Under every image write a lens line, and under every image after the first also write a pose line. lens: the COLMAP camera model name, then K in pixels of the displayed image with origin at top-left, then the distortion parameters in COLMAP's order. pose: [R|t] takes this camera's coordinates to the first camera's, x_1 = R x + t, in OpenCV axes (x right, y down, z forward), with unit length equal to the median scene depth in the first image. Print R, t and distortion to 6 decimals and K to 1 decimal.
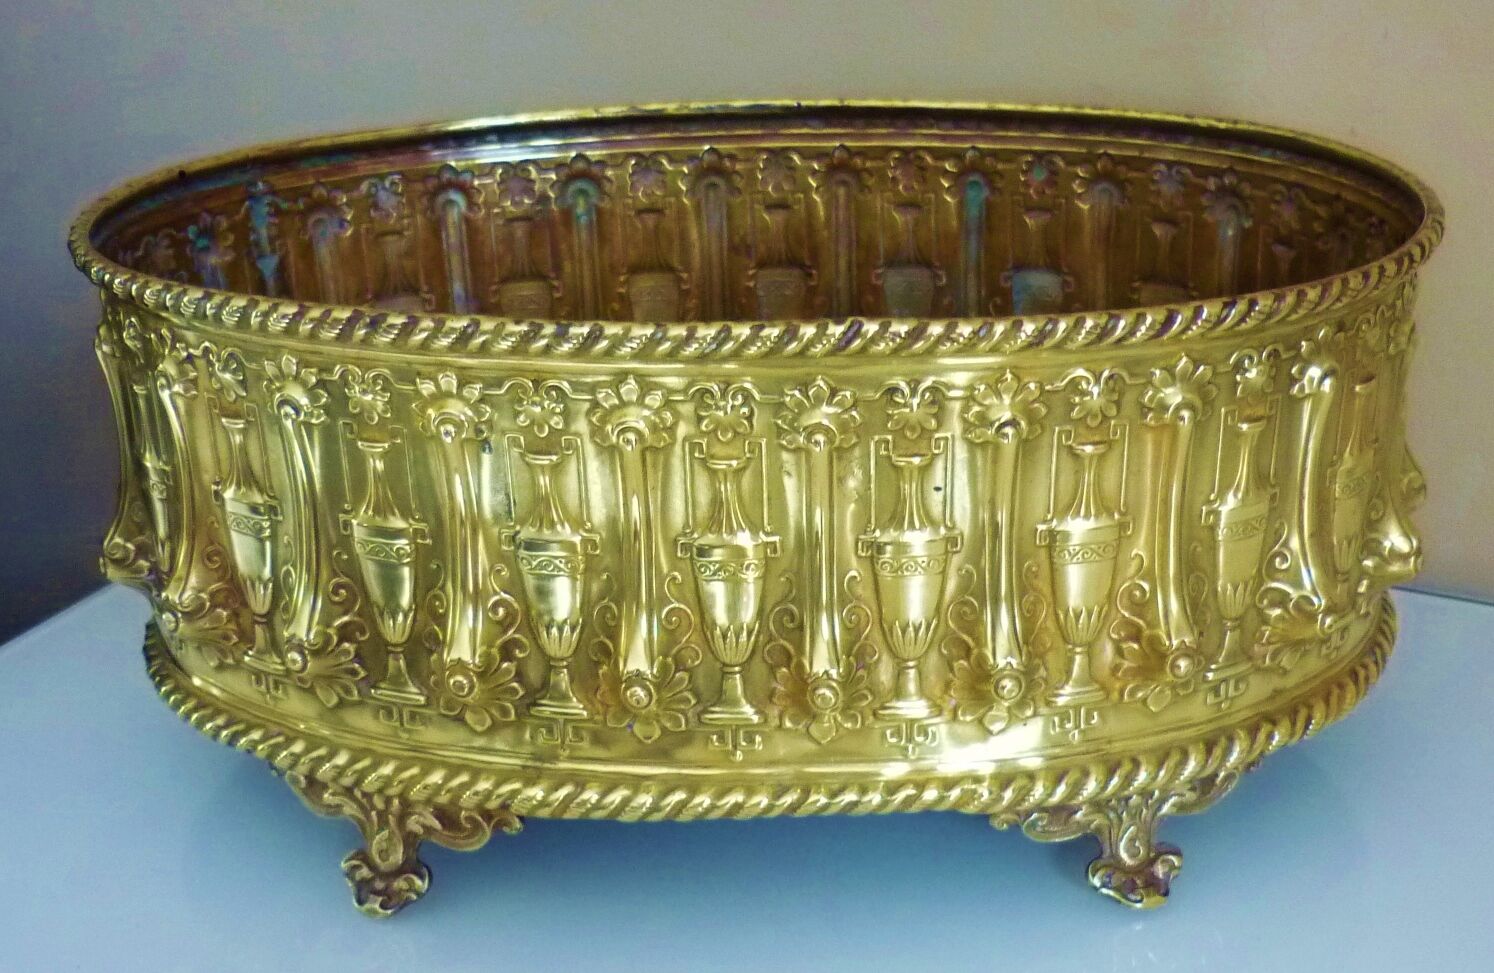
lens RADIAL K [[1564.8, 0, 741.2], [0, 1564.8, 480.8], [0, 0, 1]] dist [-0.003101, 0.000000]
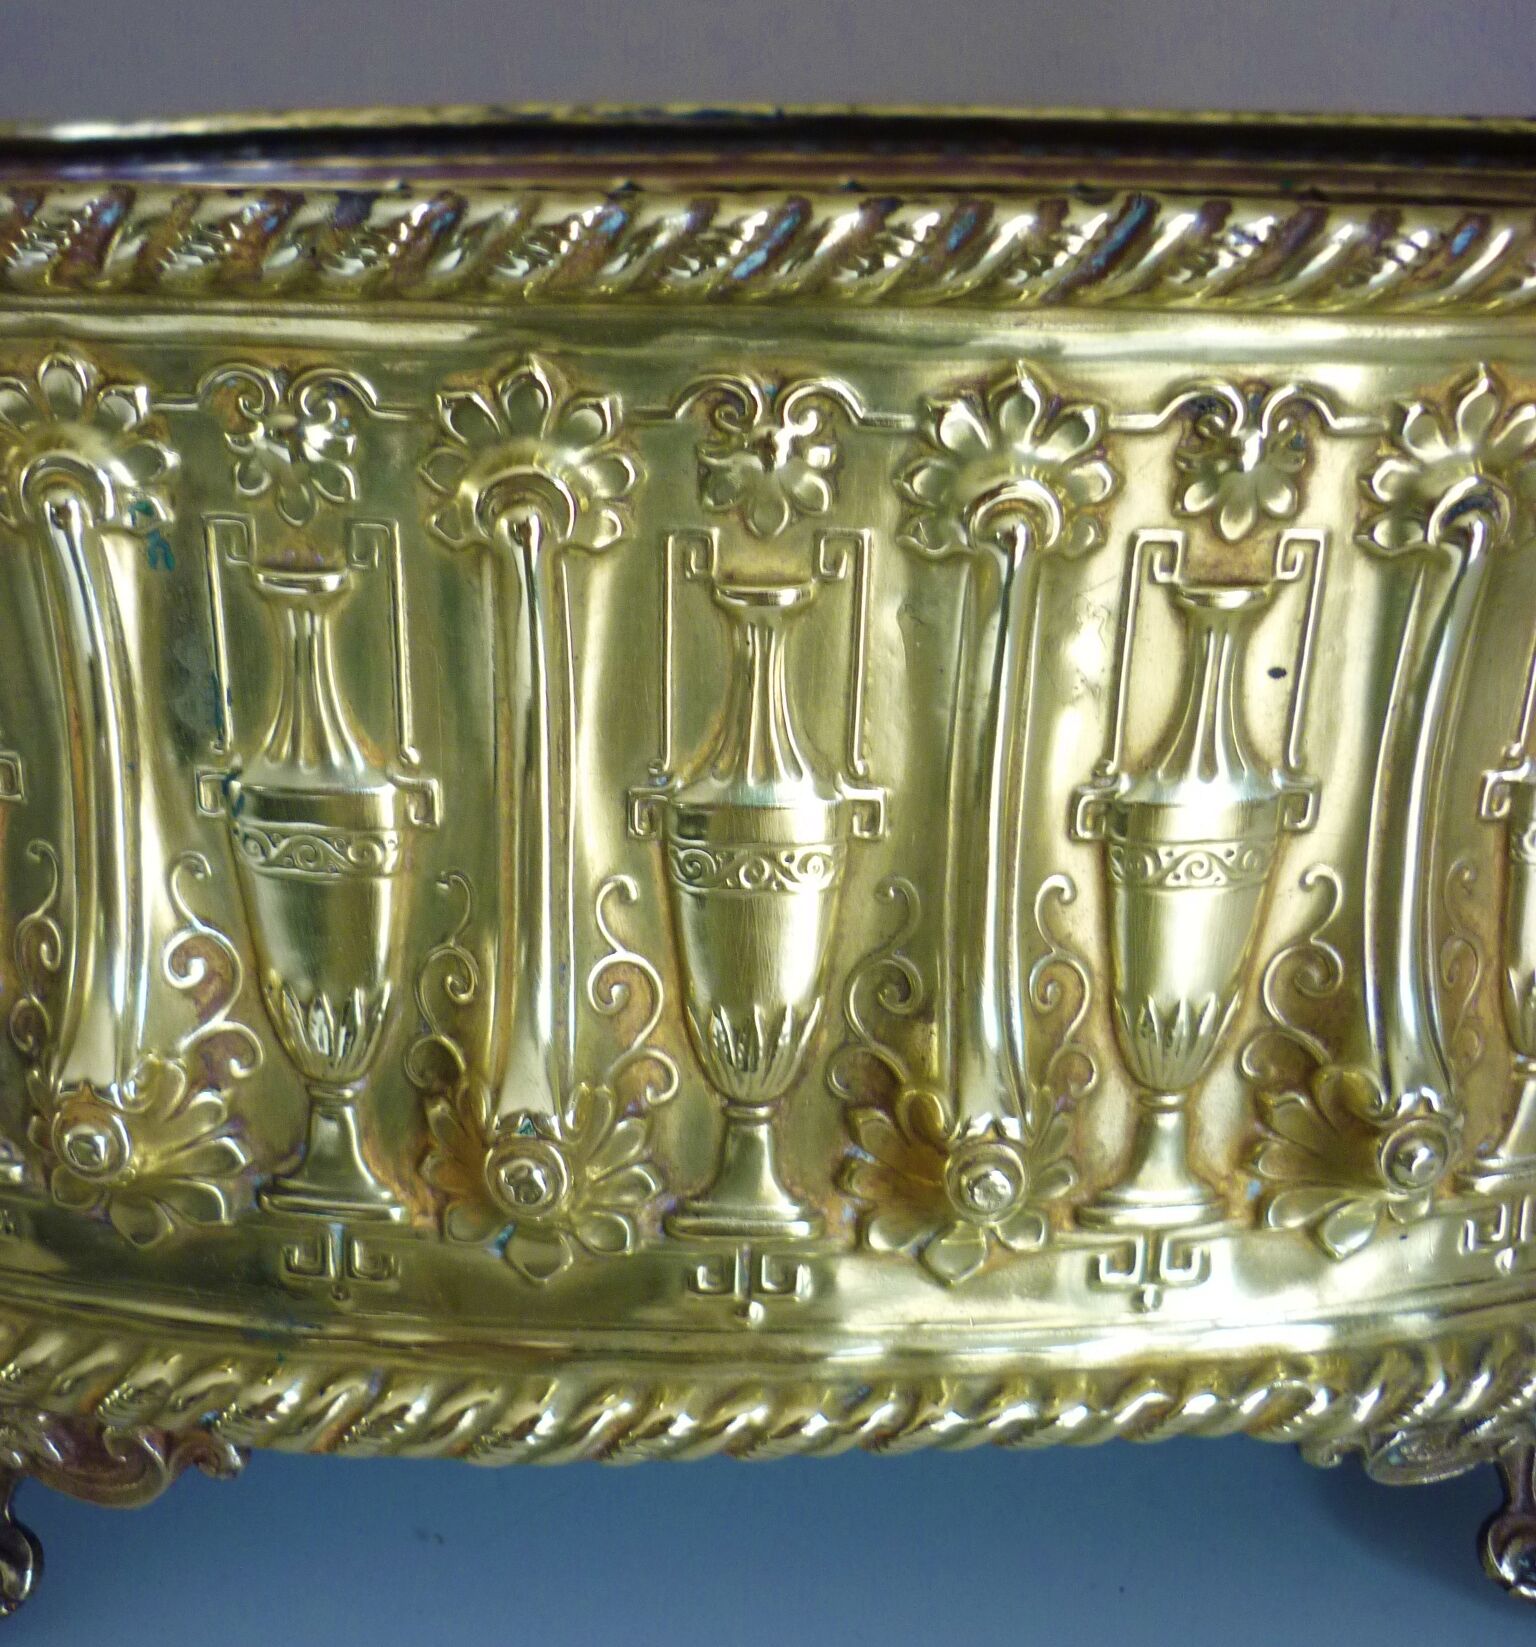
lens RADIAL K [[1873.0, 0, 699.4], [0, 1873.0, 736.0], [0, 0, 1]] dist [-0.012437, 0.000000]
pose [[0.998114, 0.015549, 0.059380, -0.050063], [-0.012611, 0.998692, -0.049544, 0.044752], [-0.060073, 0.048702, 0.997005, 0.492549]]
